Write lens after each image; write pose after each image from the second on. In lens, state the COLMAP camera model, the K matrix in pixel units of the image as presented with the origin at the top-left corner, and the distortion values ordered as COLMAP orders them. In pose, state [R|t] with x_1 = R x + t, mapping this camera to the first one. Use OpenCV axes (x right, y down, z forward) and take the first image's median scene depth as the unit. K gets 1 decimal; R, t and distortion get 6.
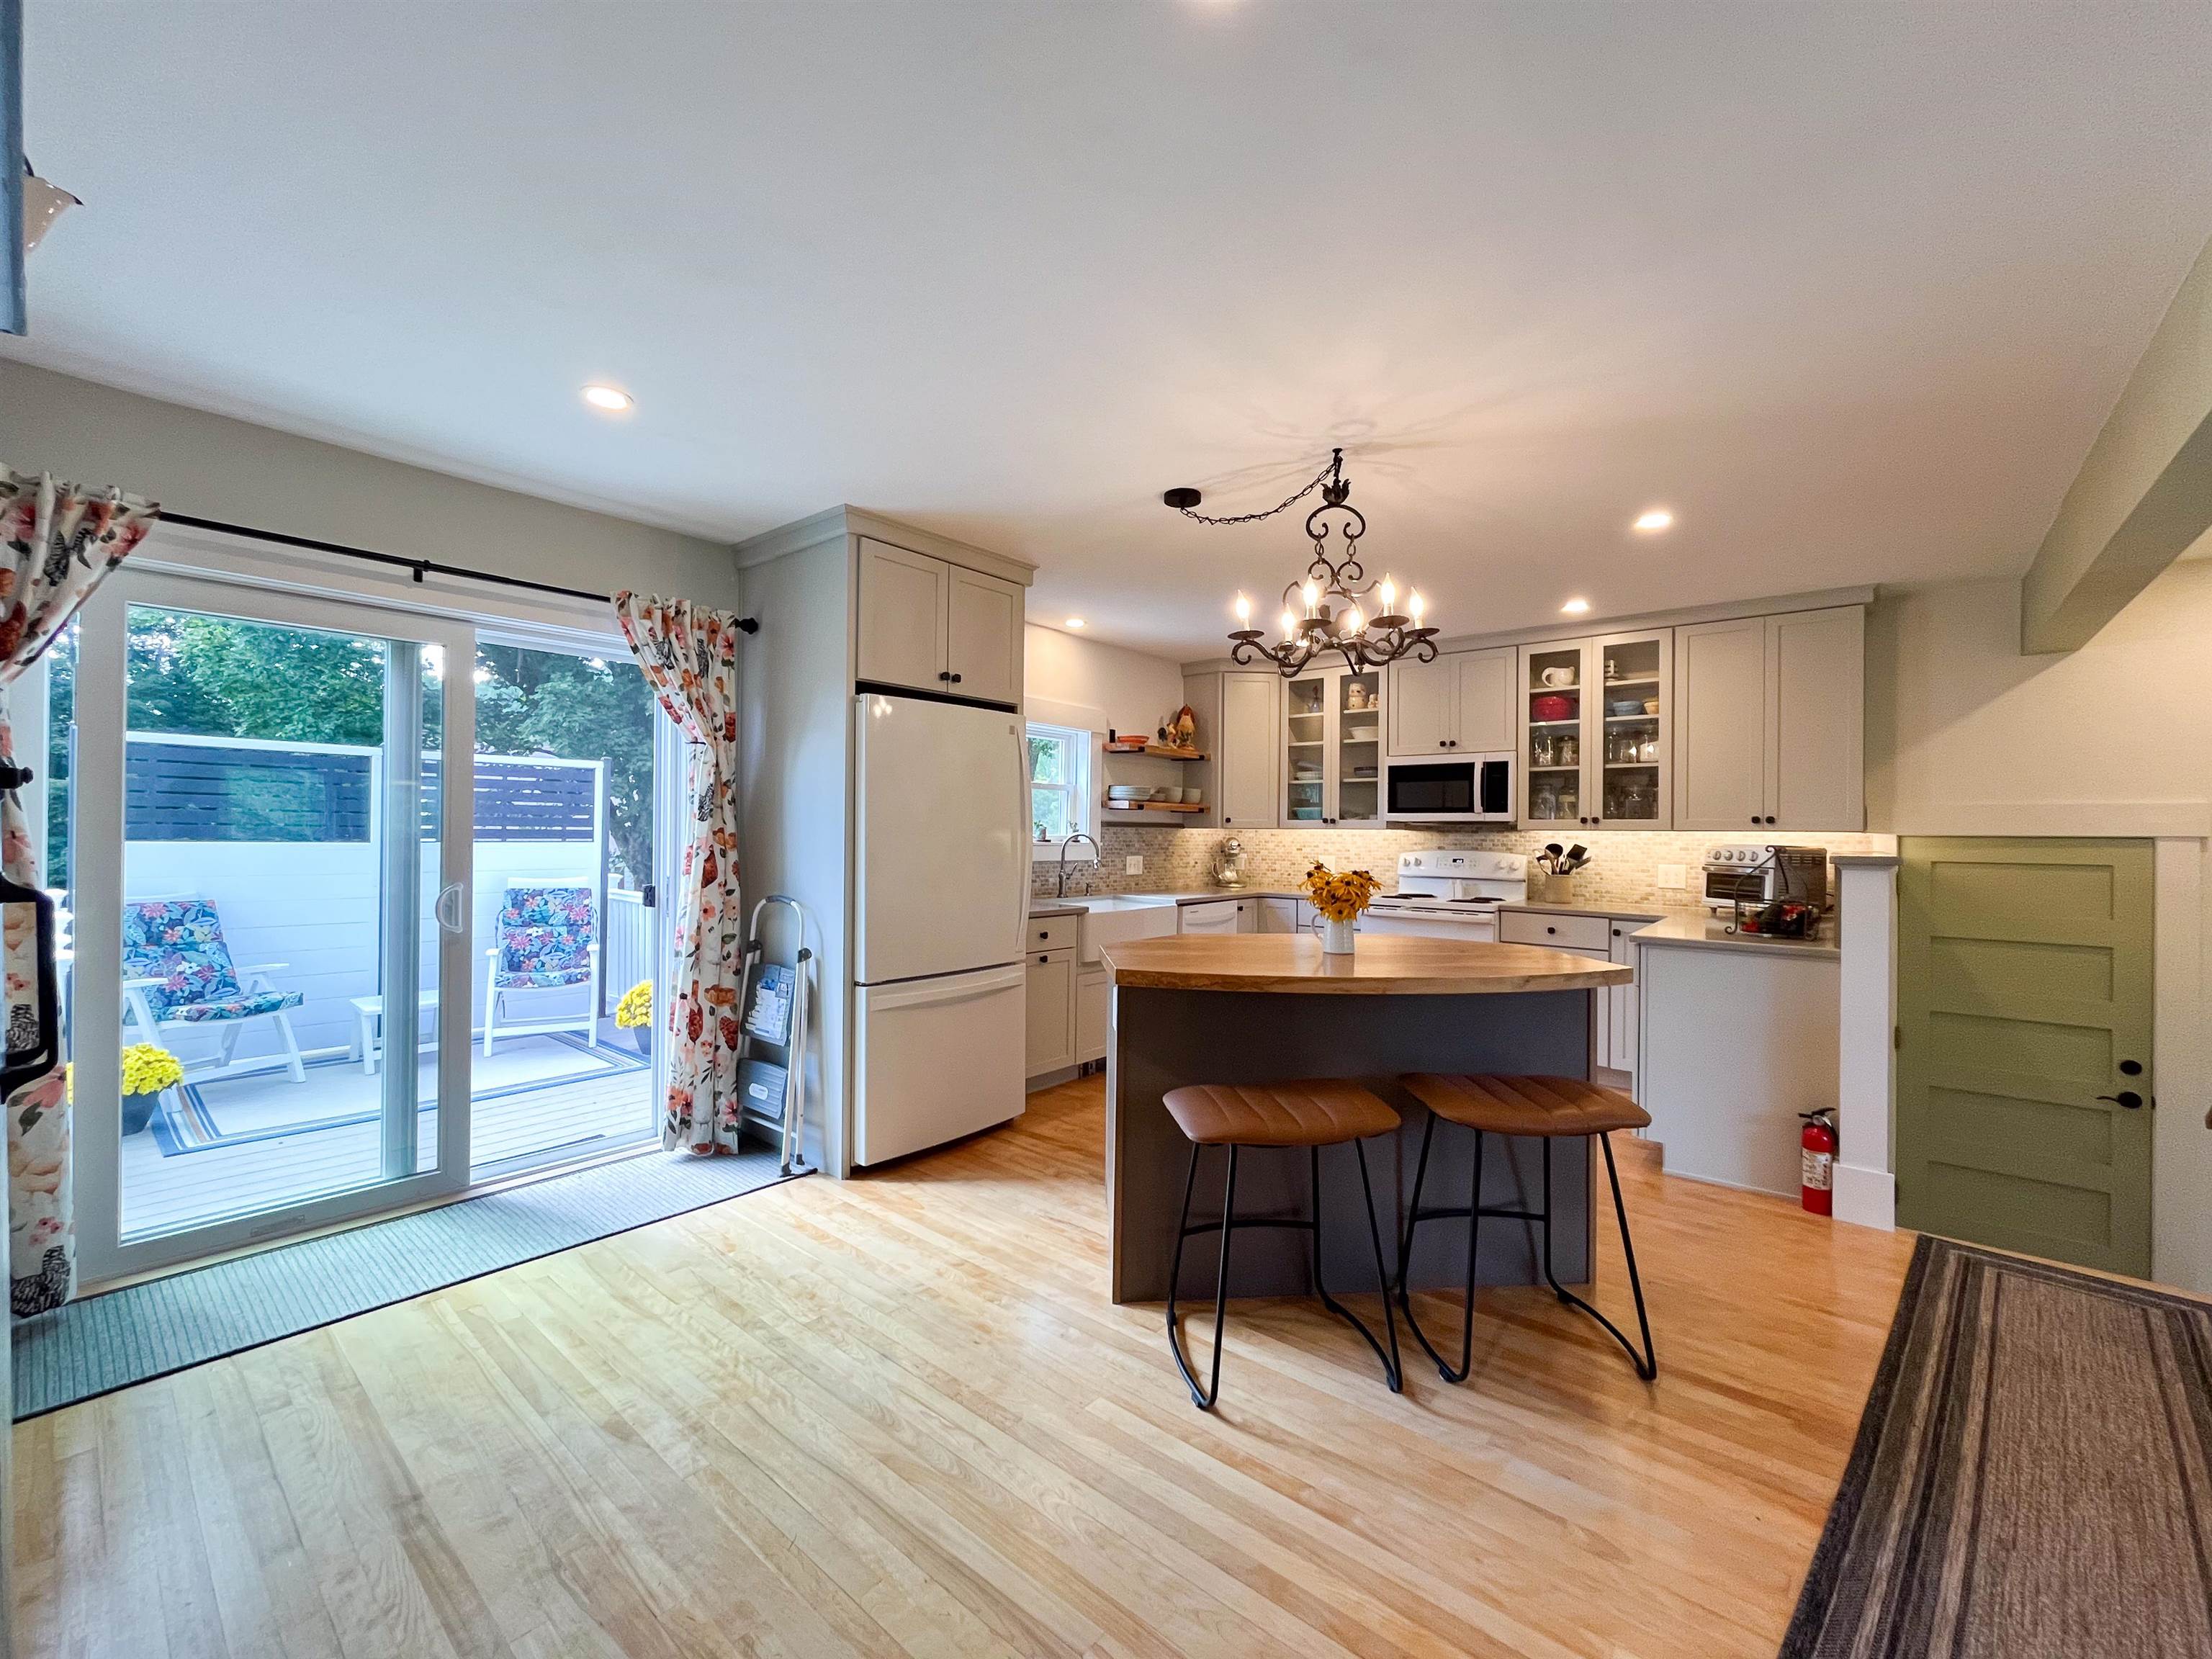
lens RADIAL K [[895.1, 0, 1091.8], [0, 895.1, 829.3], [0, 0, 1]] dist [-0.007776, 0.000154]
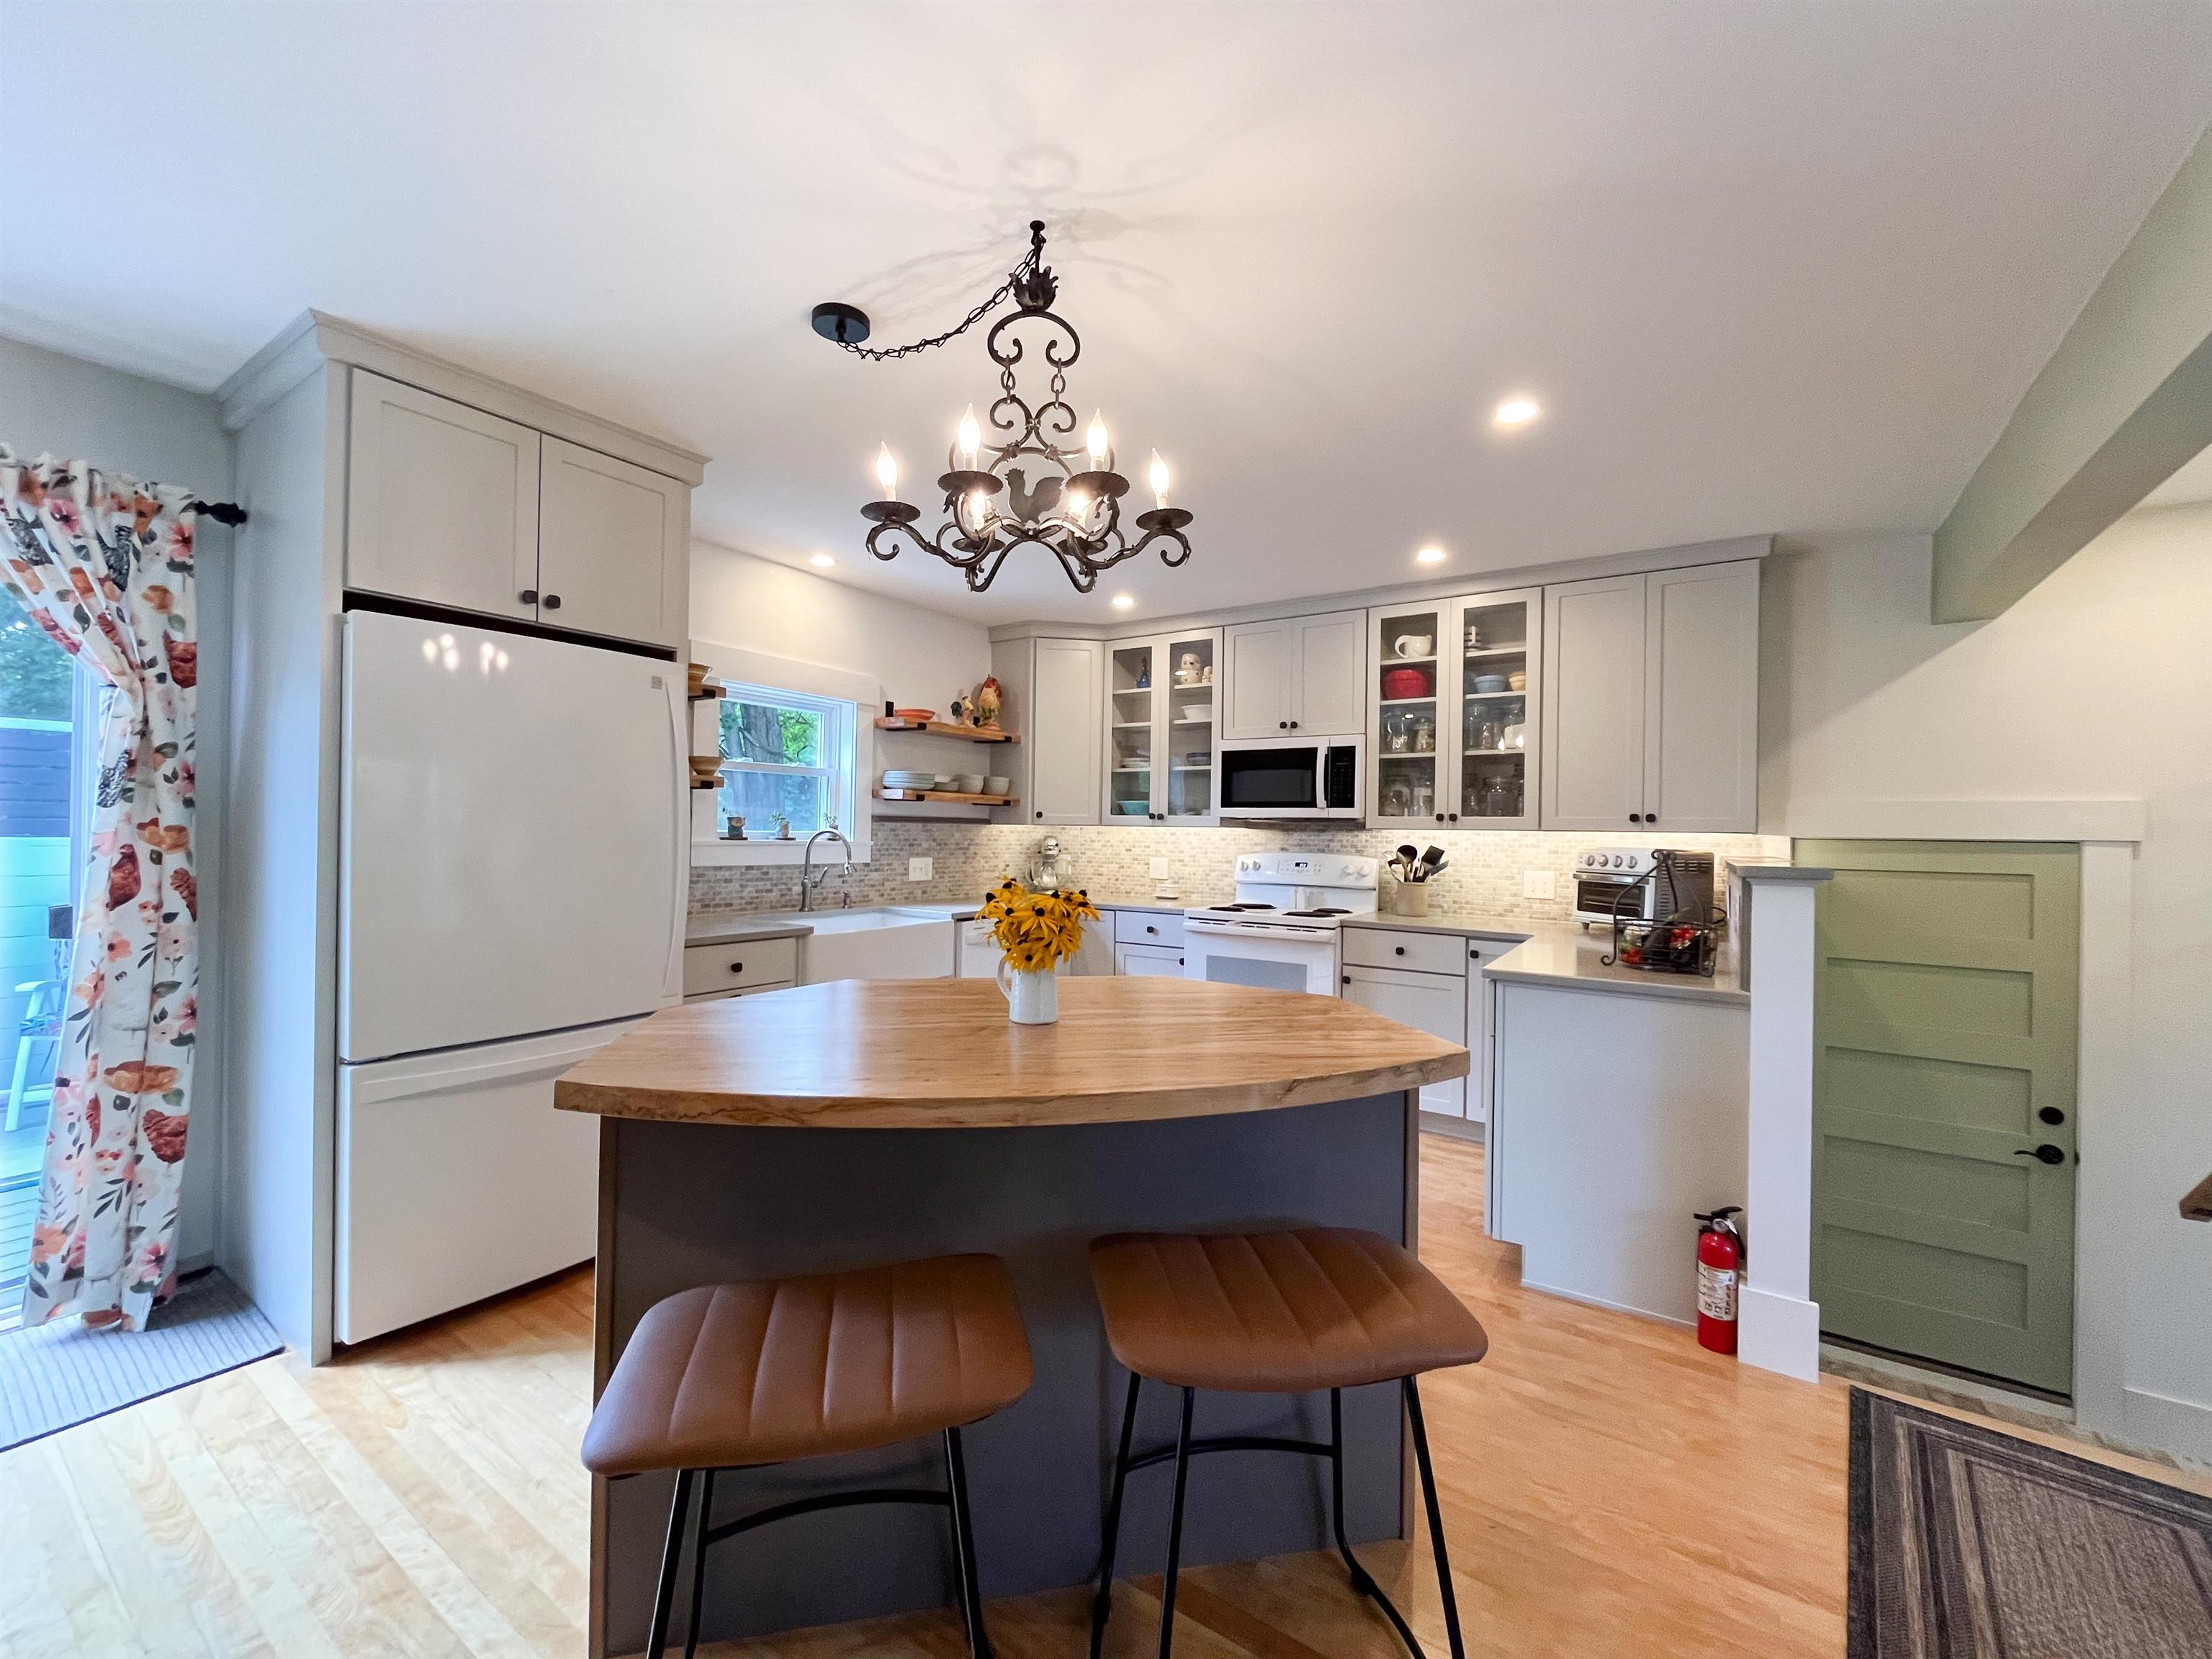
lens RADIAL K [[895.1, 0, 1091.8], [0, 895.1, 829.3], [0, 0, 1]] dist [-0.007776, 0.000154]
pose [[0.994221, 0.005594, 0.107206, 0.153307], [-0.005950, 0.999978, 0.003004, 0.000511], [-0.107186, -0.003624, 0.994232, 0.227130]]
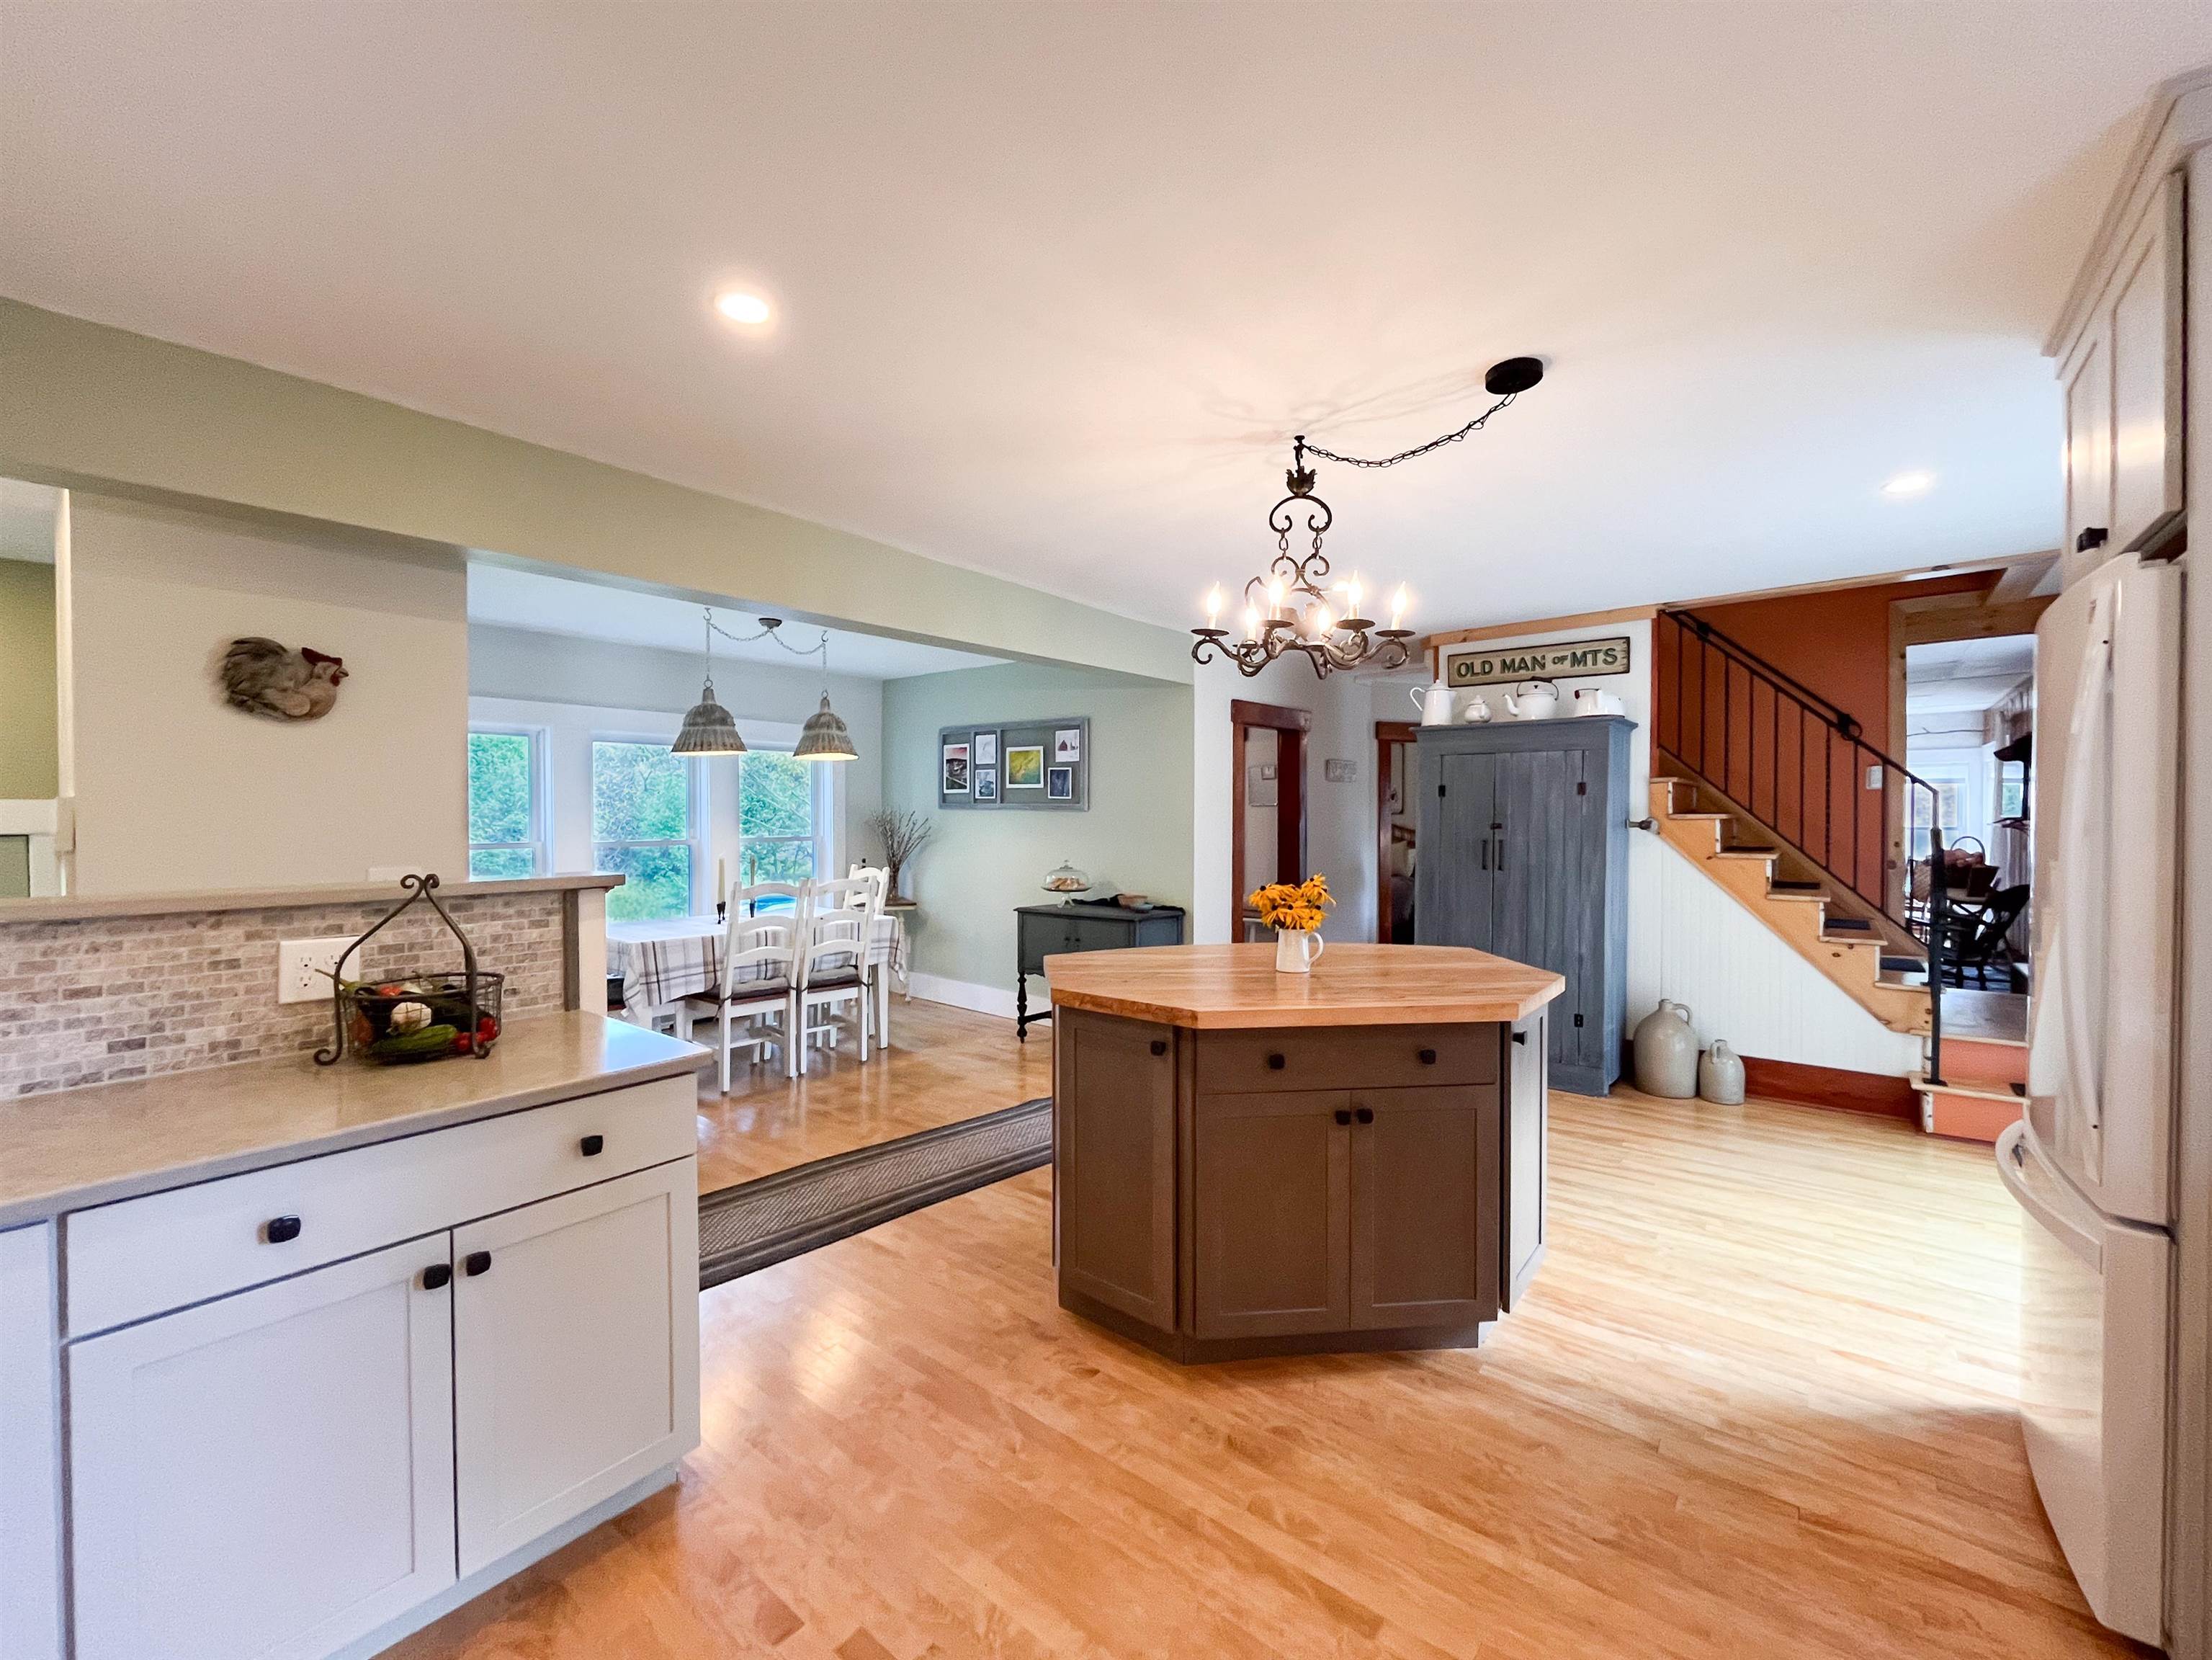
lens RADIAL K [[903.6, 0, 1082.3], [0, 903.6, 826.0], [0, 0, 1]] dist [-0.000753, -0.000050]
pose [[-0.999973, -0.007101, -0.002041, 0.310683], [-0.007118, 0.999941, 0.008234, -0.014141], [0.001982, 0.008249, -0.999964, 1.207769]]
